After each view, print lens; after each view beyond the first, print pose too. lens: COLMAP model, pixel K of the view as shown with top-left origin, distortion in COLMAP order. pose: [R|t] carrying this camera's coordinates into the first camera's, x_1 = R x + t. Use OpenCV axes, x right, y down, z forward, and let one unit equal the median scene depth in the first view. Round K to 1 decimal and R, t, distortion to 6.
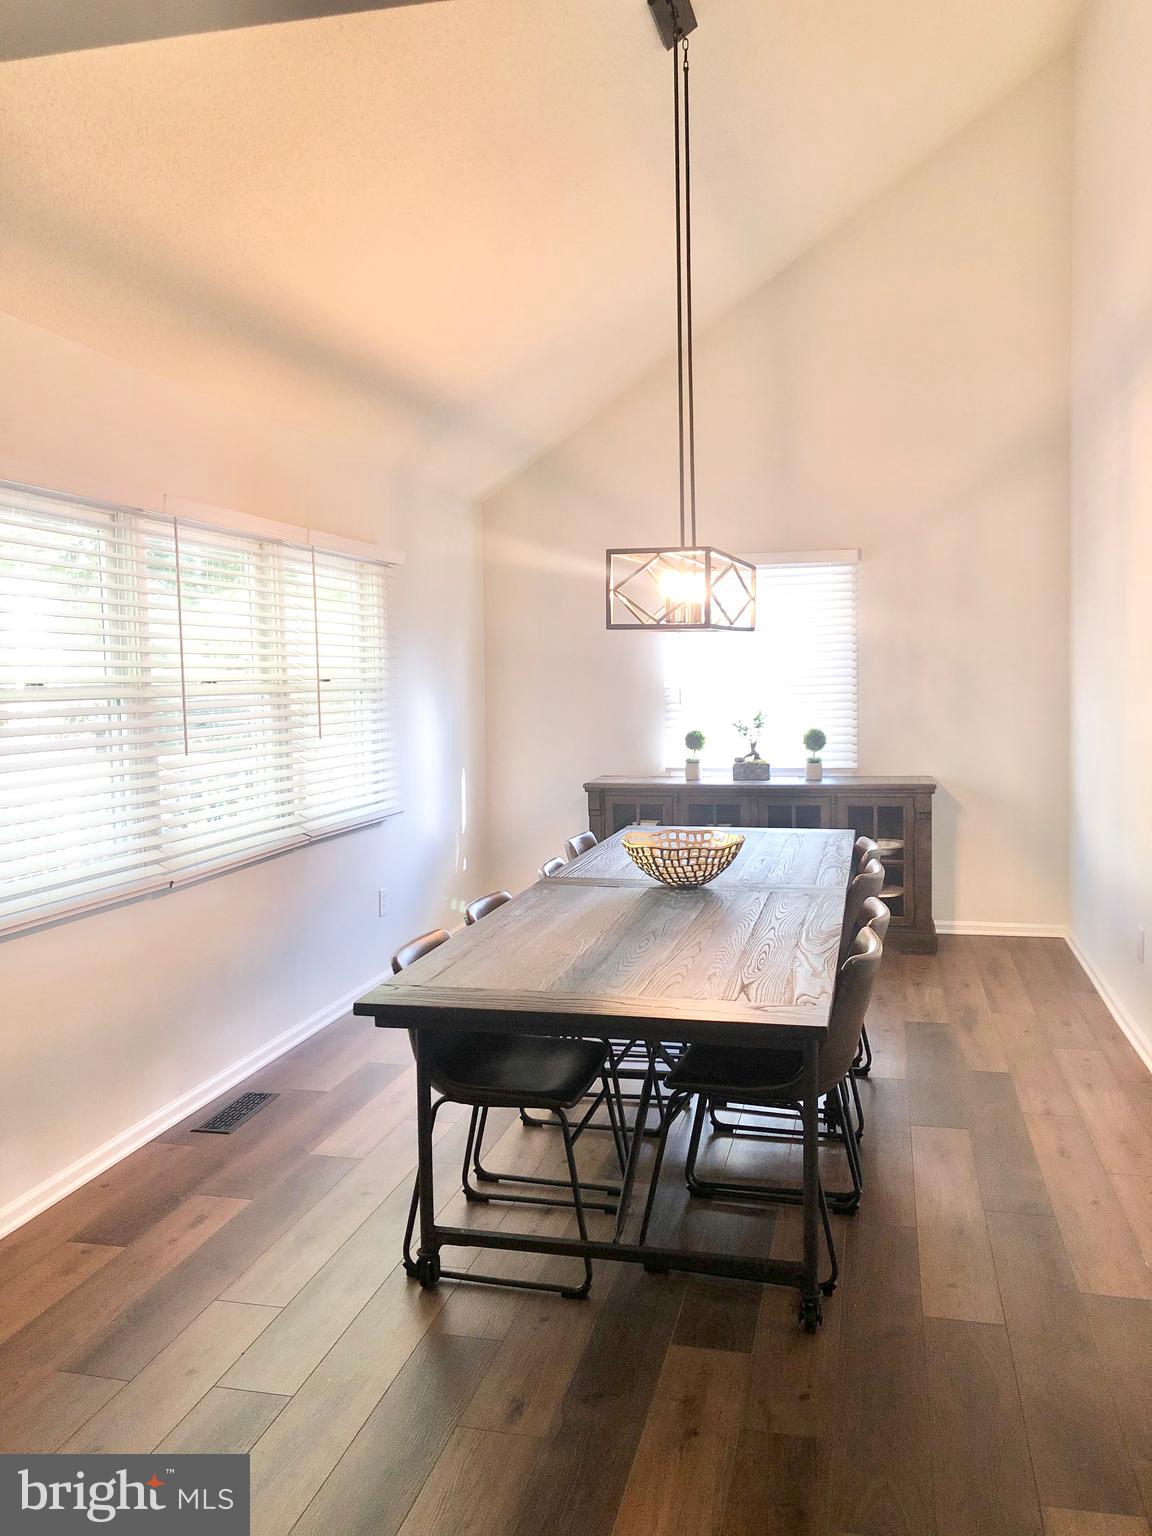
lens RADIAL K [[1252.3, 0, 576.0], [0, 1252.3, 768.0], [0, 0, 1]] dist [0.064069, -0.090410]
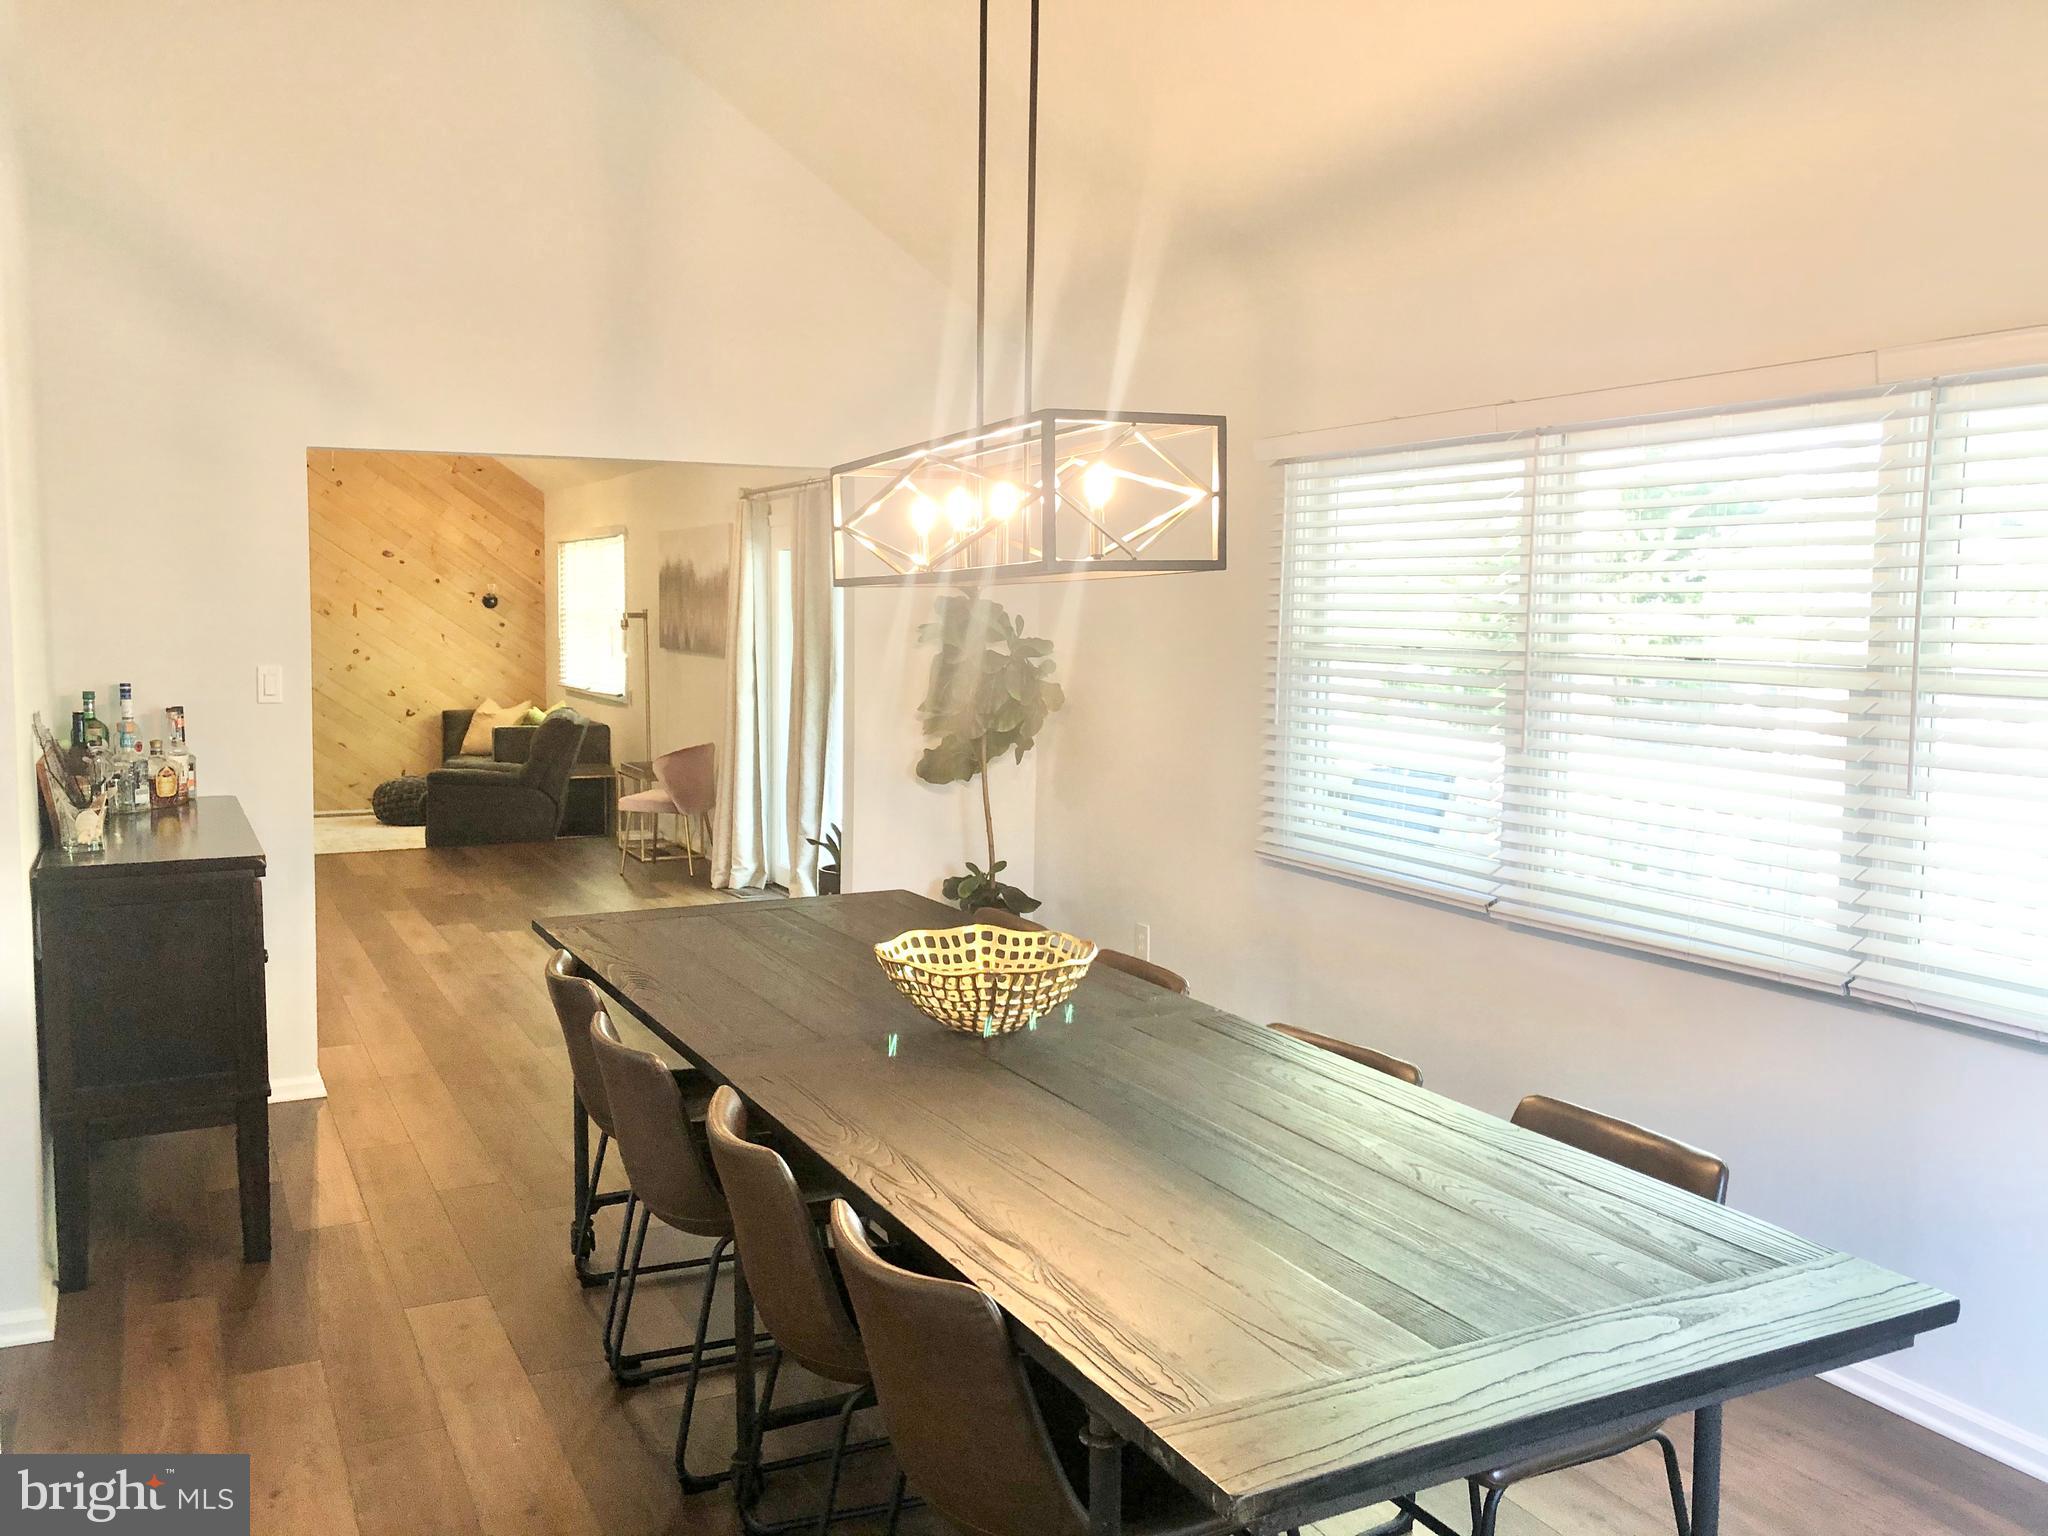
lens RADIAL K [[1669.7, 0, 1002.0], [0, 1669.7, 759.1], [0, 0, 1]] dist [0.064069, -0.090410]
pose [[-0.762007, 0.074162, -0.643309, 0.543123], [-0.039885, 0.986159, 0.160931, -0.148528], [0.646340, 0.148289, -0.748502, 1.499429]]
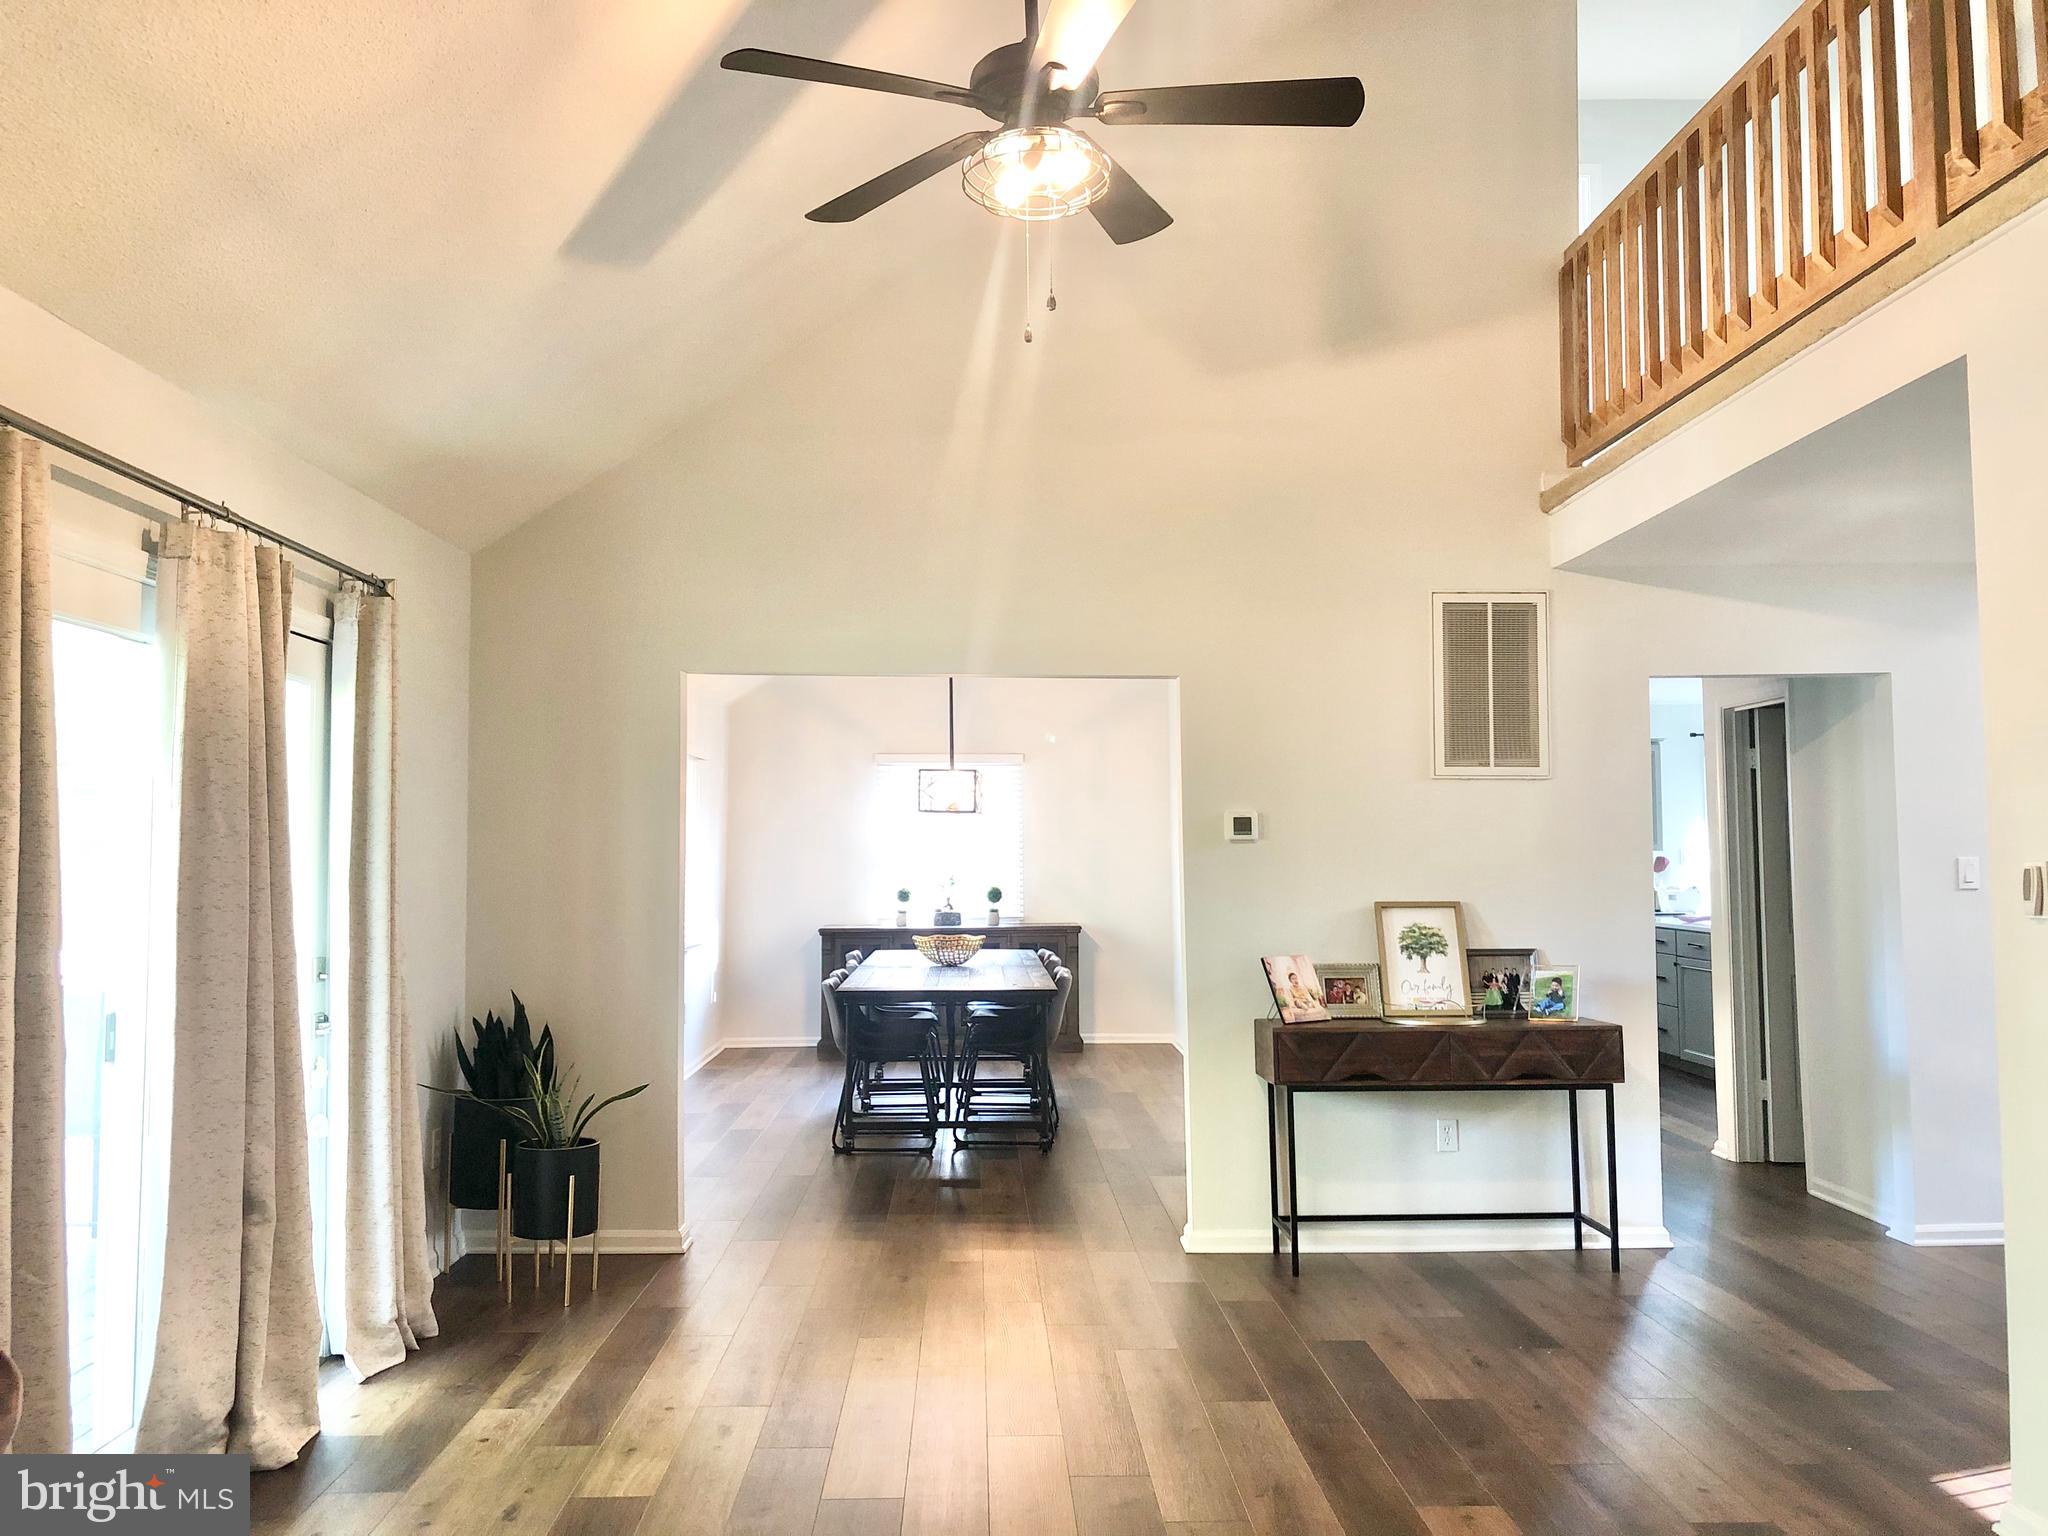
lens RADIAL K [[1669.7, 0, 1002.0], [0, 1669.7, 759.1], [0, 0, 1]] dist [0.064069, -0.090410]
pose [[0.967436, 0.025476, 0.251829, -0.255760], [0.009347, 0.990648, -0.136125, 0.077095], [-0.252942, 0.134046, 0.958150, -0.734988]]
